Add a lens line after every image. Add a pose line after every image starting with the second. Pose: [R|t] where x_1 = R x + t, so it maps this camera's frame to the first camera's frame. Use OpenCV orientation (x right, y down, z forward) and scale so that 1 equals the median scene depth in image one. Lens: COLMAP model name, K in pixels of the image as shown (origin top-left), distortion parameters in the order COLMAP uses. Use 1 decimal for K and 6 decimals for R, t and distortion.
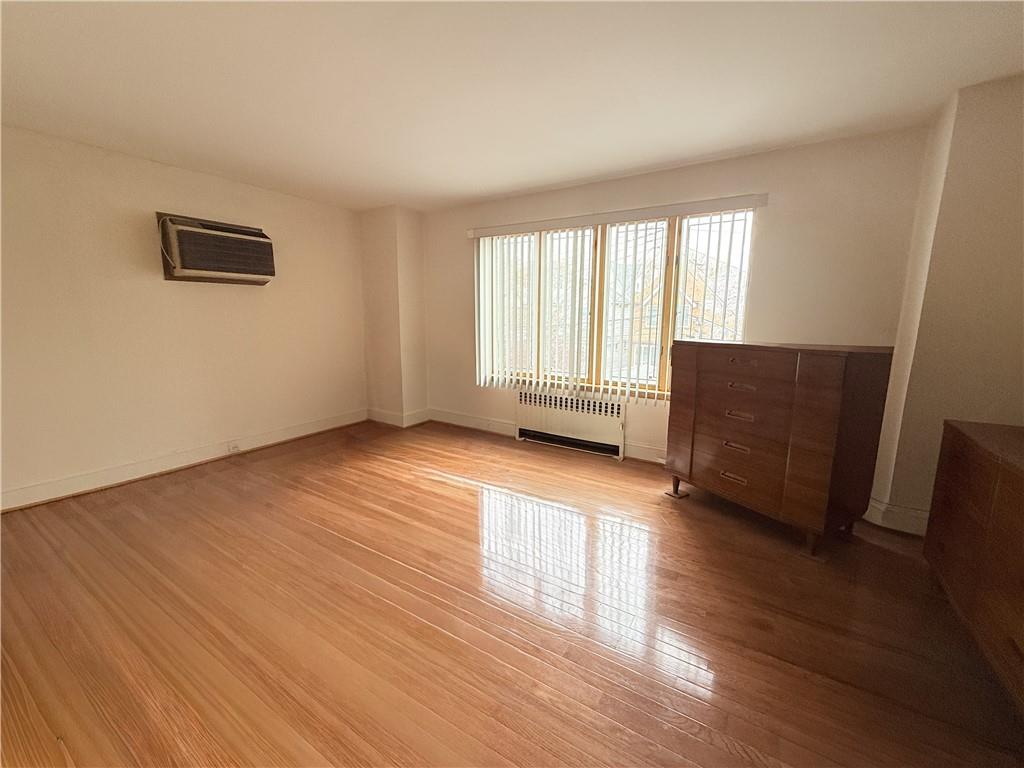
lens RADIAL K [[401.6, 0, 512.0], [0, 401.6, 384.0], [0, 0, 1]] dist [-0.013786, 0.000023]
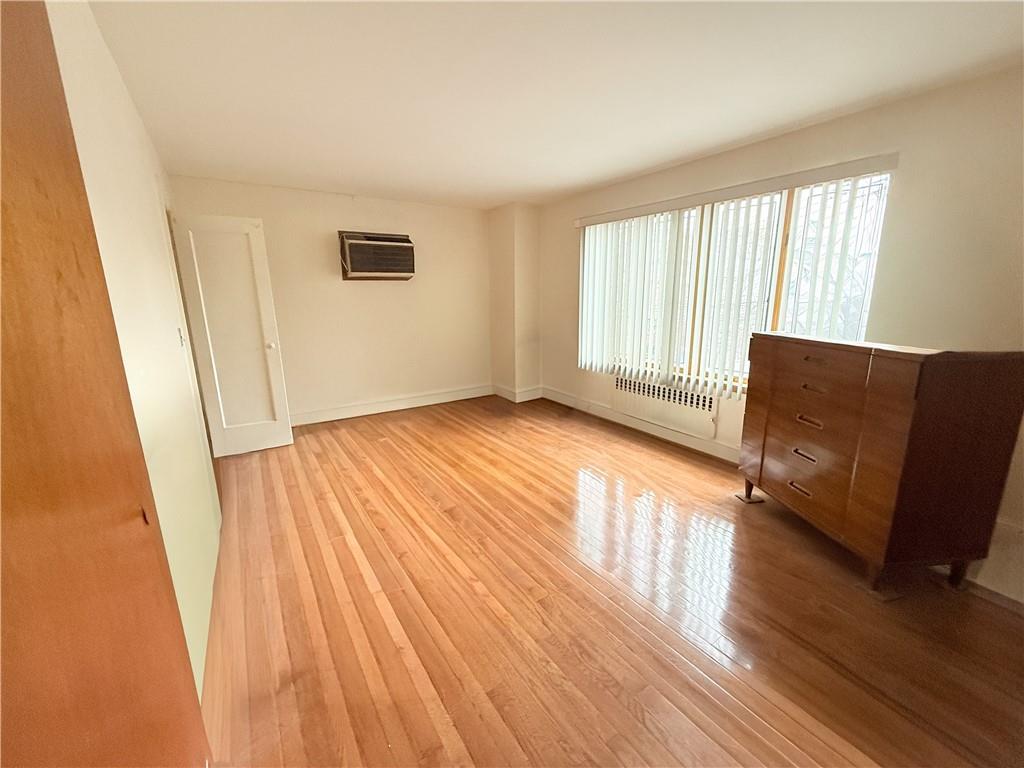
lens RADIAL K [[399.2, 0, 511.4], [0, 399.2, 387.3], [0, 0, 1]] dist [-0.031103, -0.000122]
pose [[0.912338, 0.075523, -0.402413, 0.209645], [-0.052950, 0.996351, 0.066944, -0.010477], [0.406001, -0.039767, 0.913007, -0.034572]]
